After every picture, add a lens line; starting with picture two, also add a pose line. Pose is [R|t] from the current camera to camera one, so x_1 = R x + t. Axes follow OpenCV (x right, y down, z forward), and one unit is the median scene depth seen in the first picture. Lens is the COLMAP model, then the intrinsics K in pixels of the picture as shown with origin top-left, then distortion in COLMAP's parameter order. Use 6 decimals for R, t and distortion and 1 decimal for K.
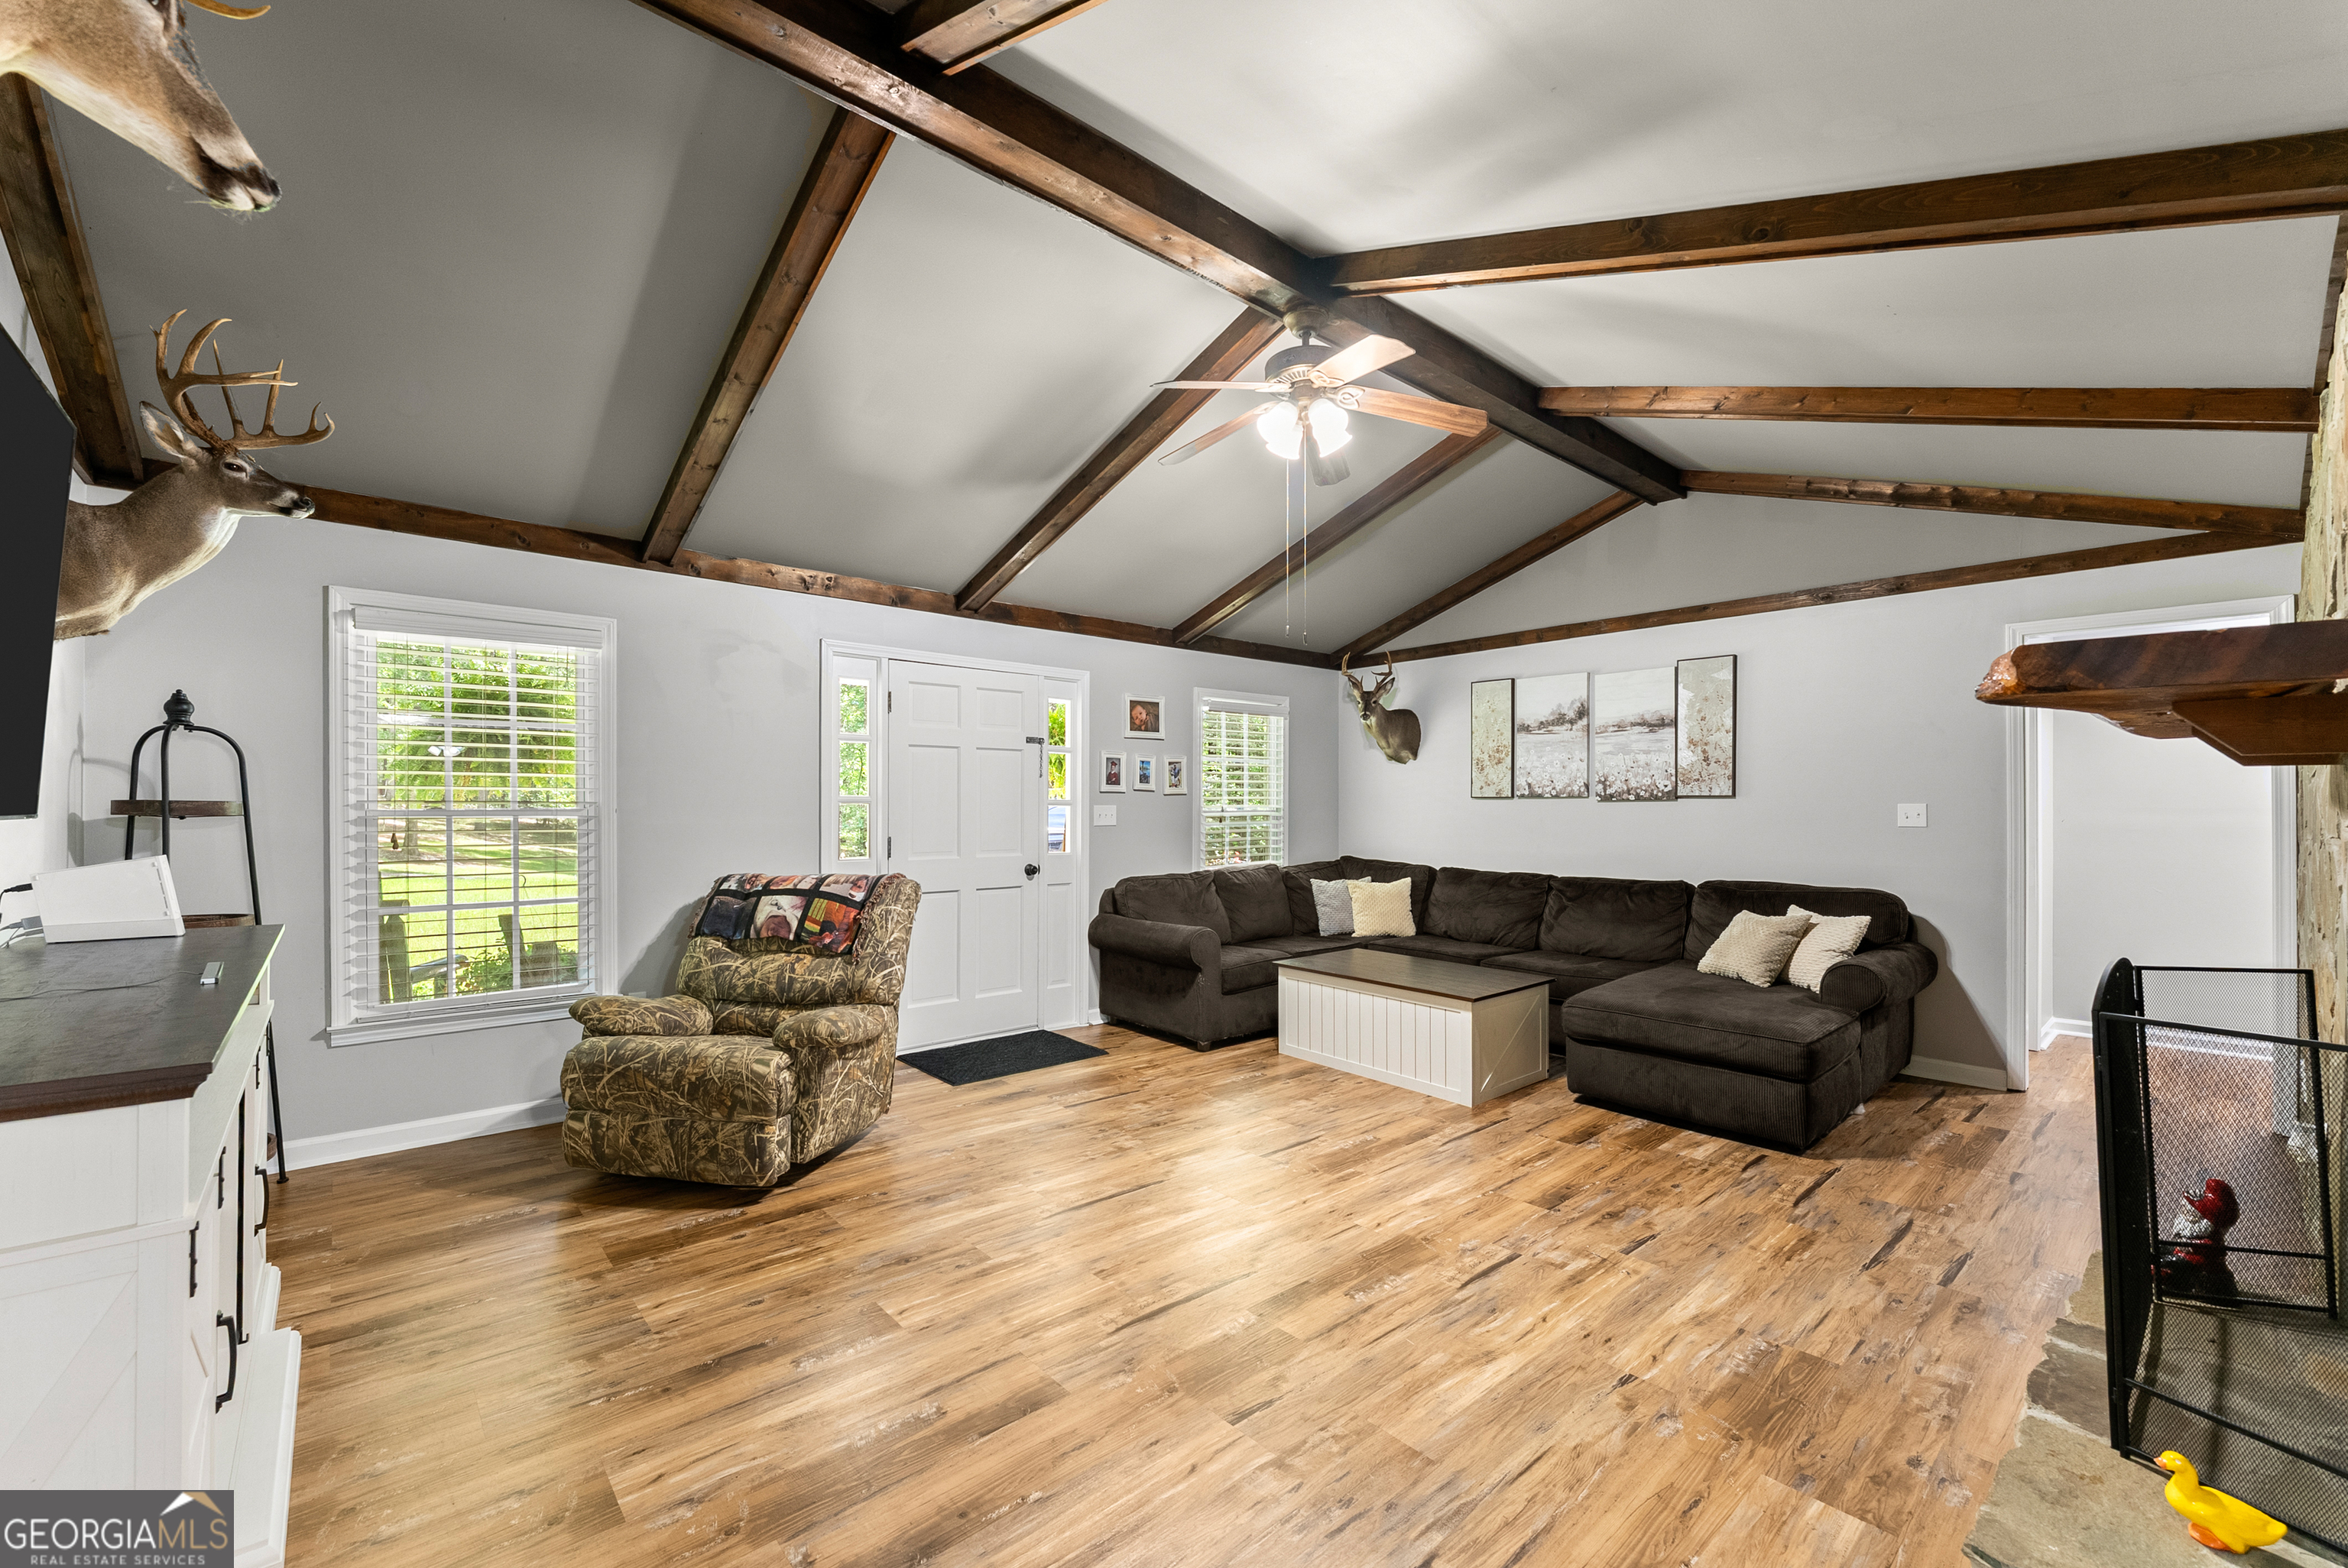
lens RADIAL K [[948.5, 0, 1149.6], [0, 948.5, 794.2], [0, 0, 1]] dist [0.000160, 0.000587]
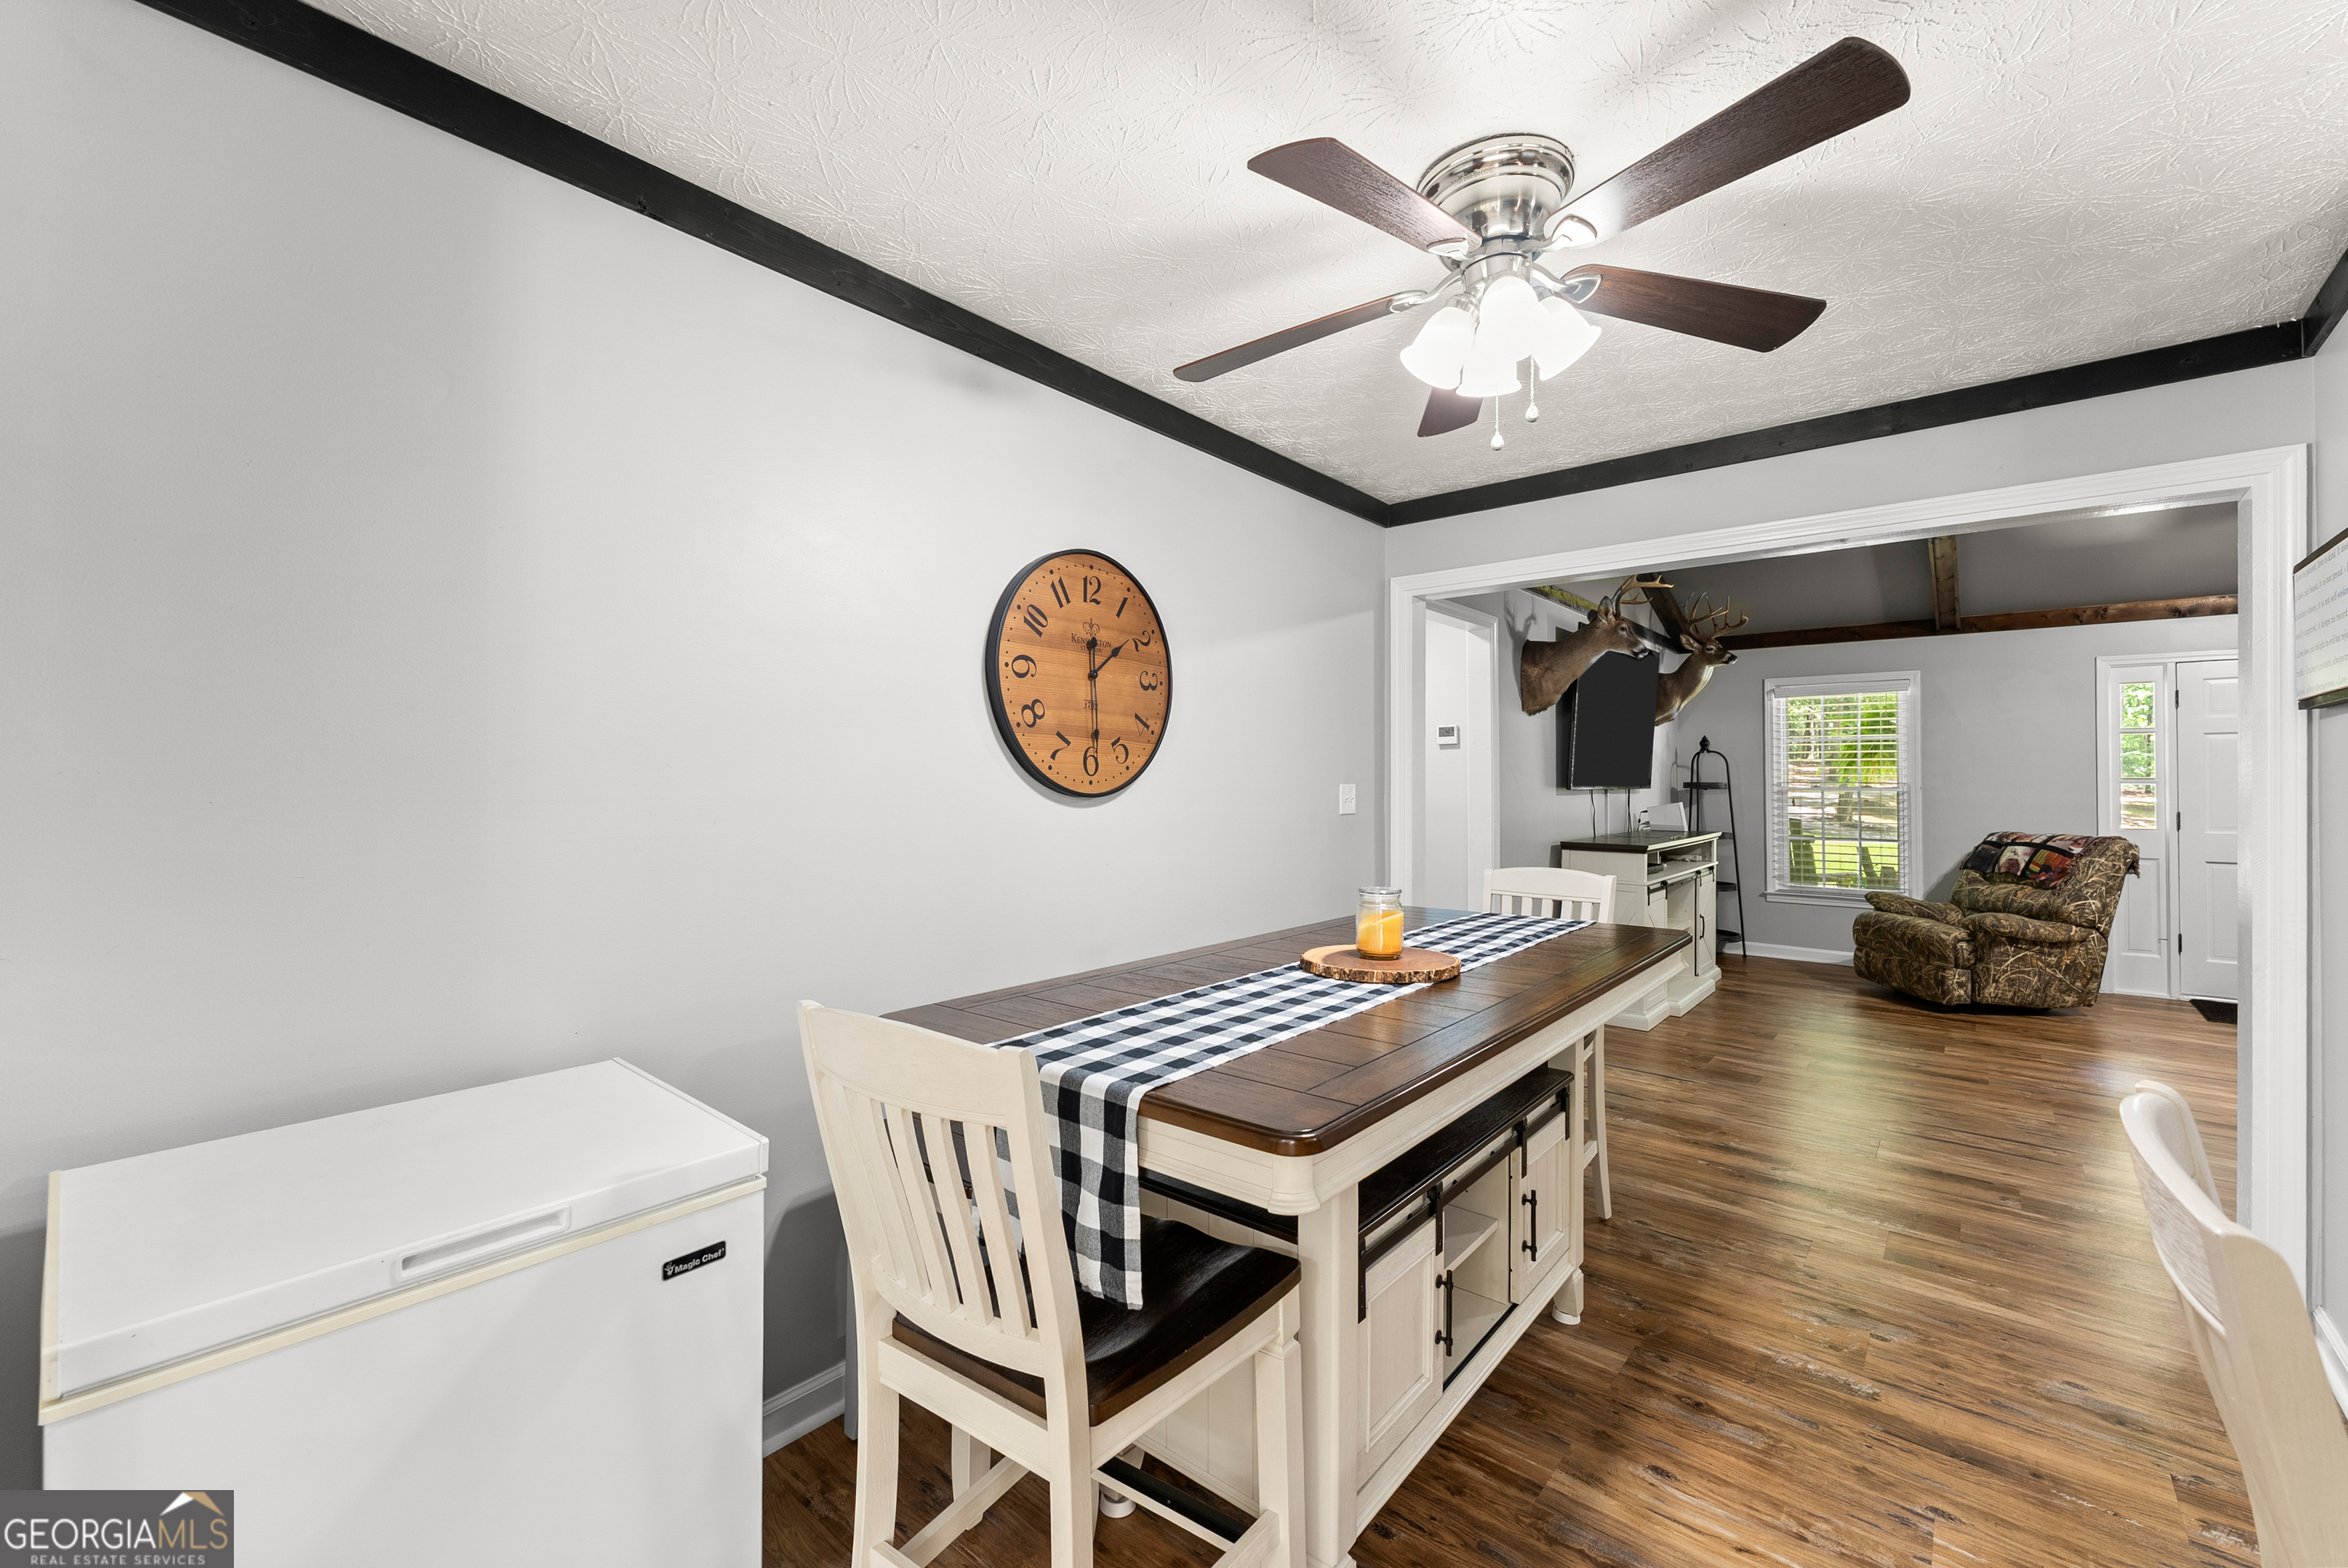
lens RADIAL K [[948.5, 0, 1201.6], [0, 948.5, 774.4], [0, 0, 1]] dist [0.000160, 0.000587]
pose [[0.170089, -0.009938, -0.985379, 0.867862], [0.010289, 0.999913, -0.008308, -0.005411], [0.985375, -0.008726, 0.170176, -0.510562]]
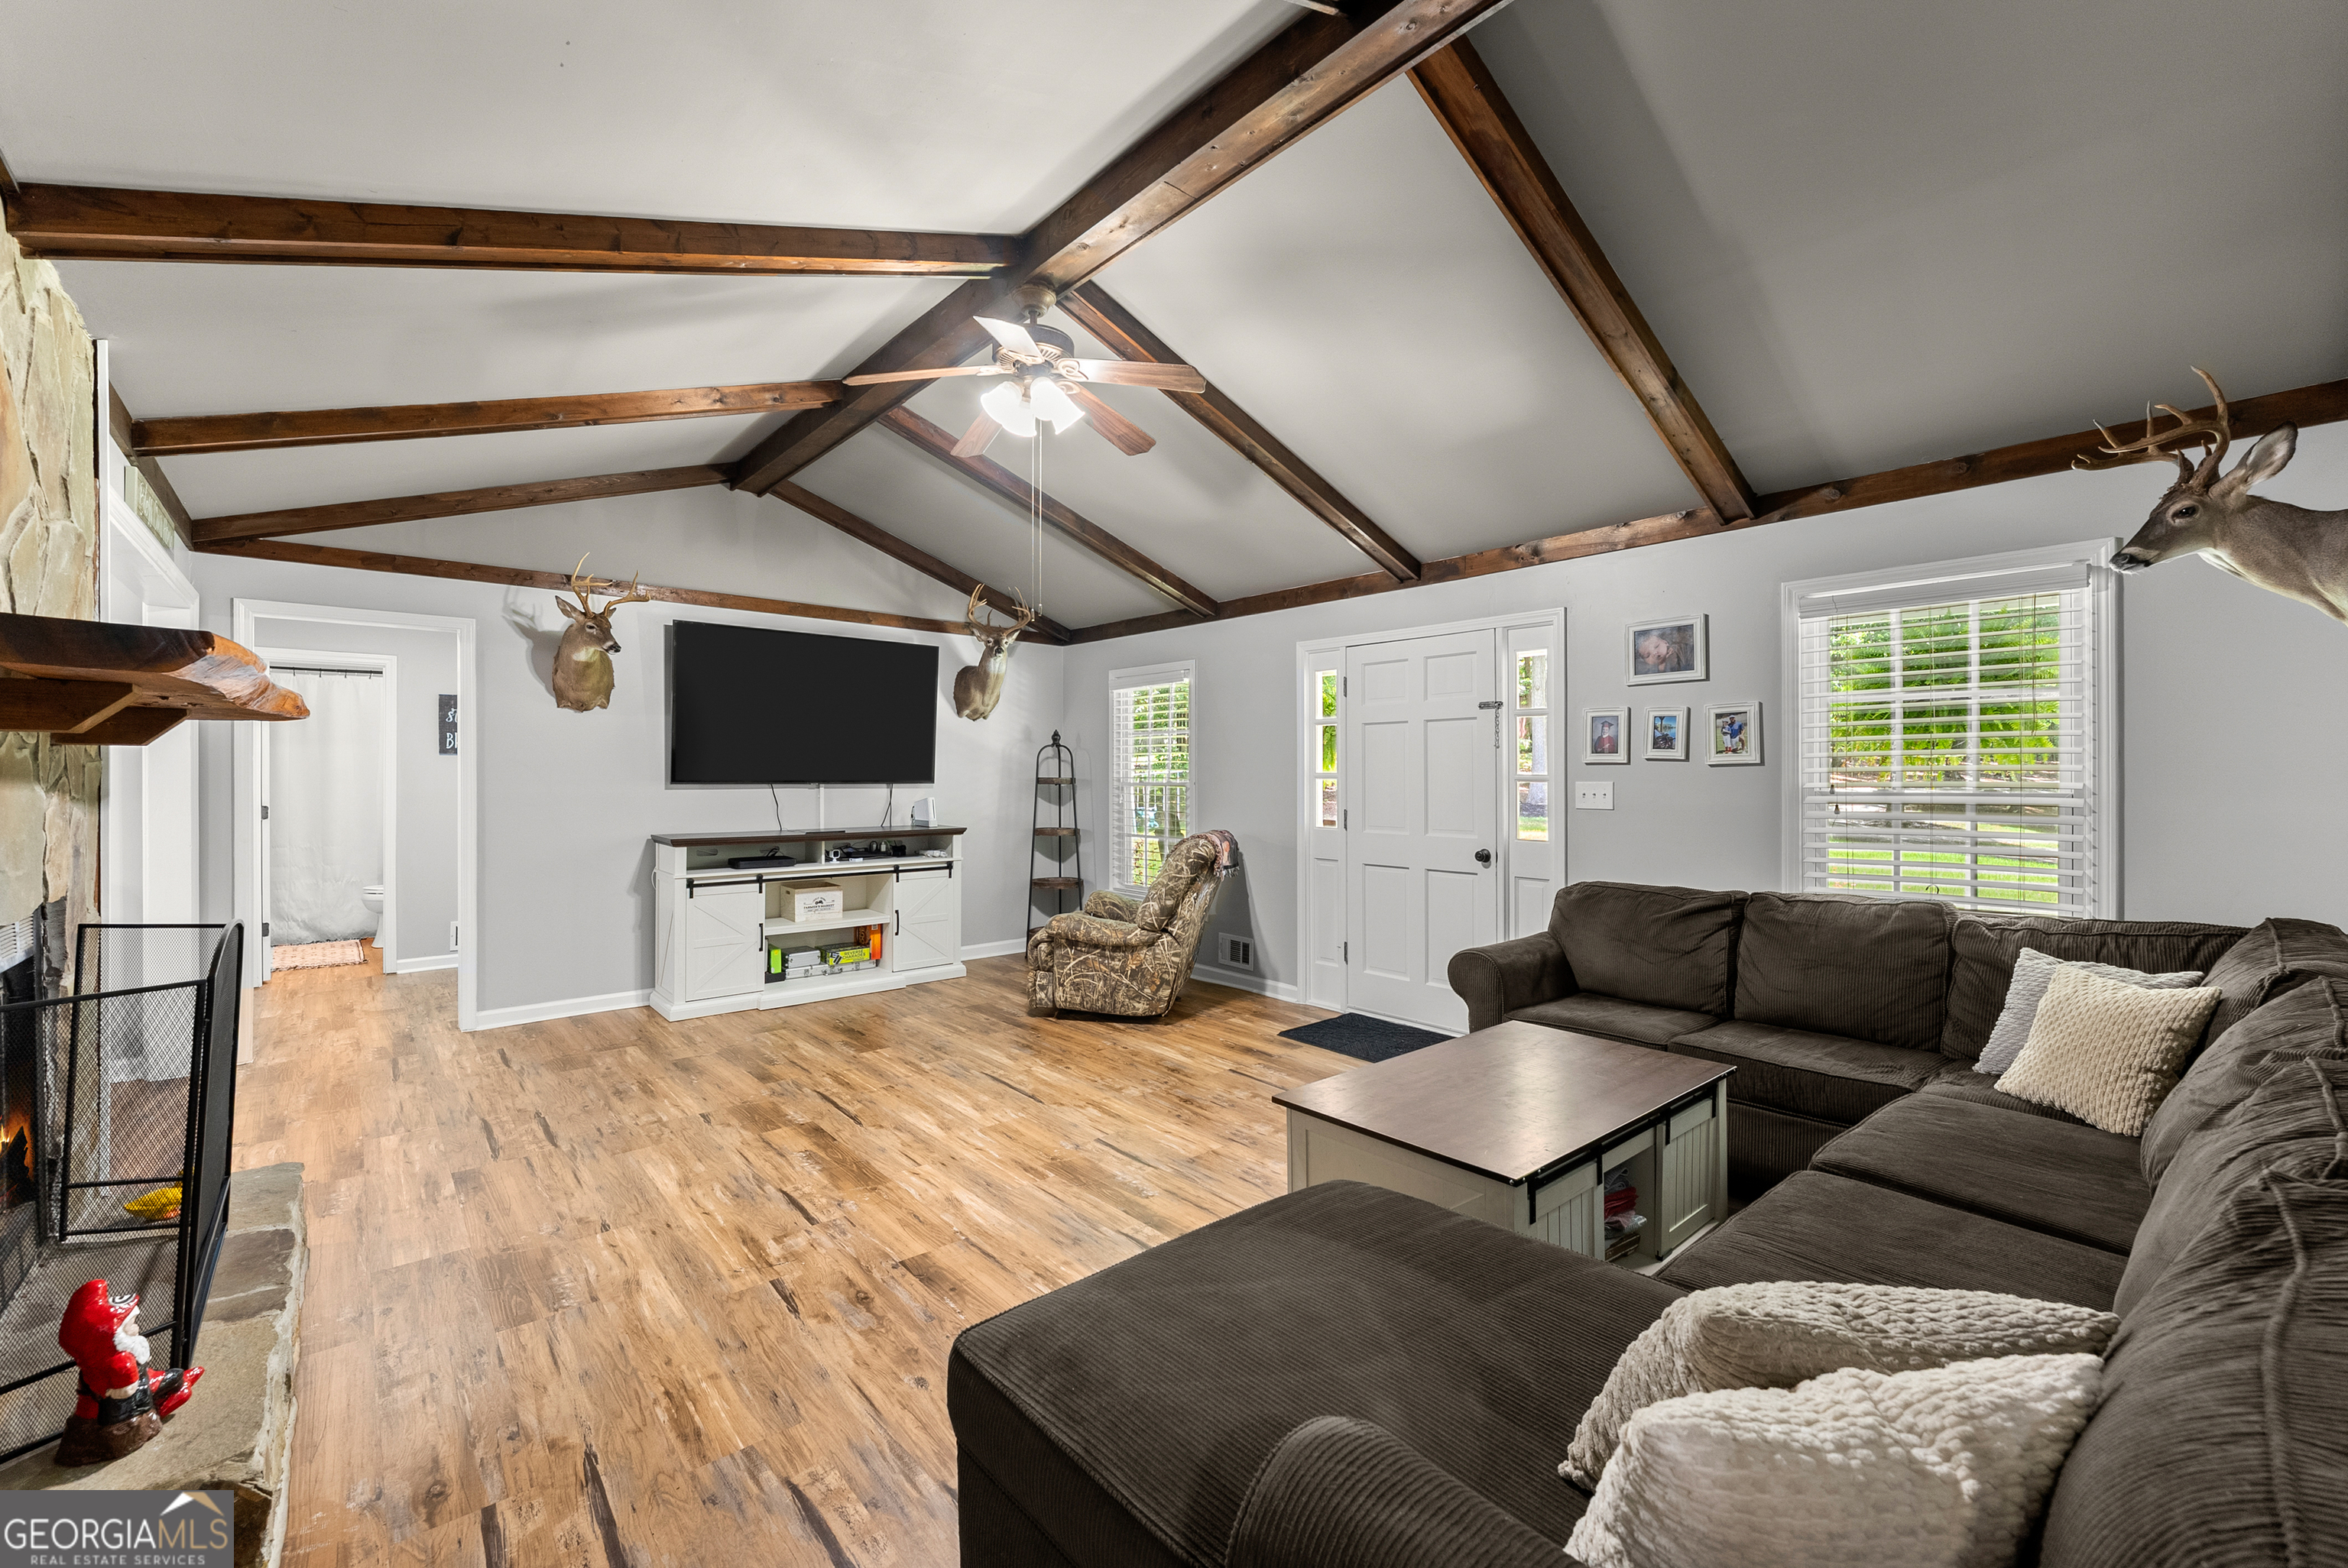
lens RADIAL K [[948.5, 0, 1189.6], [0, 948.5, 775.7], [0, 0, 1]] dist [0.000160, 0.000587]
pose [[0.019500, -0.004028, -0.999802, 1.028071], [0.009826, 0.999944, -0.003836, 0.010887], [0.999762, -0.009749, 0.019538, 1.009623]]
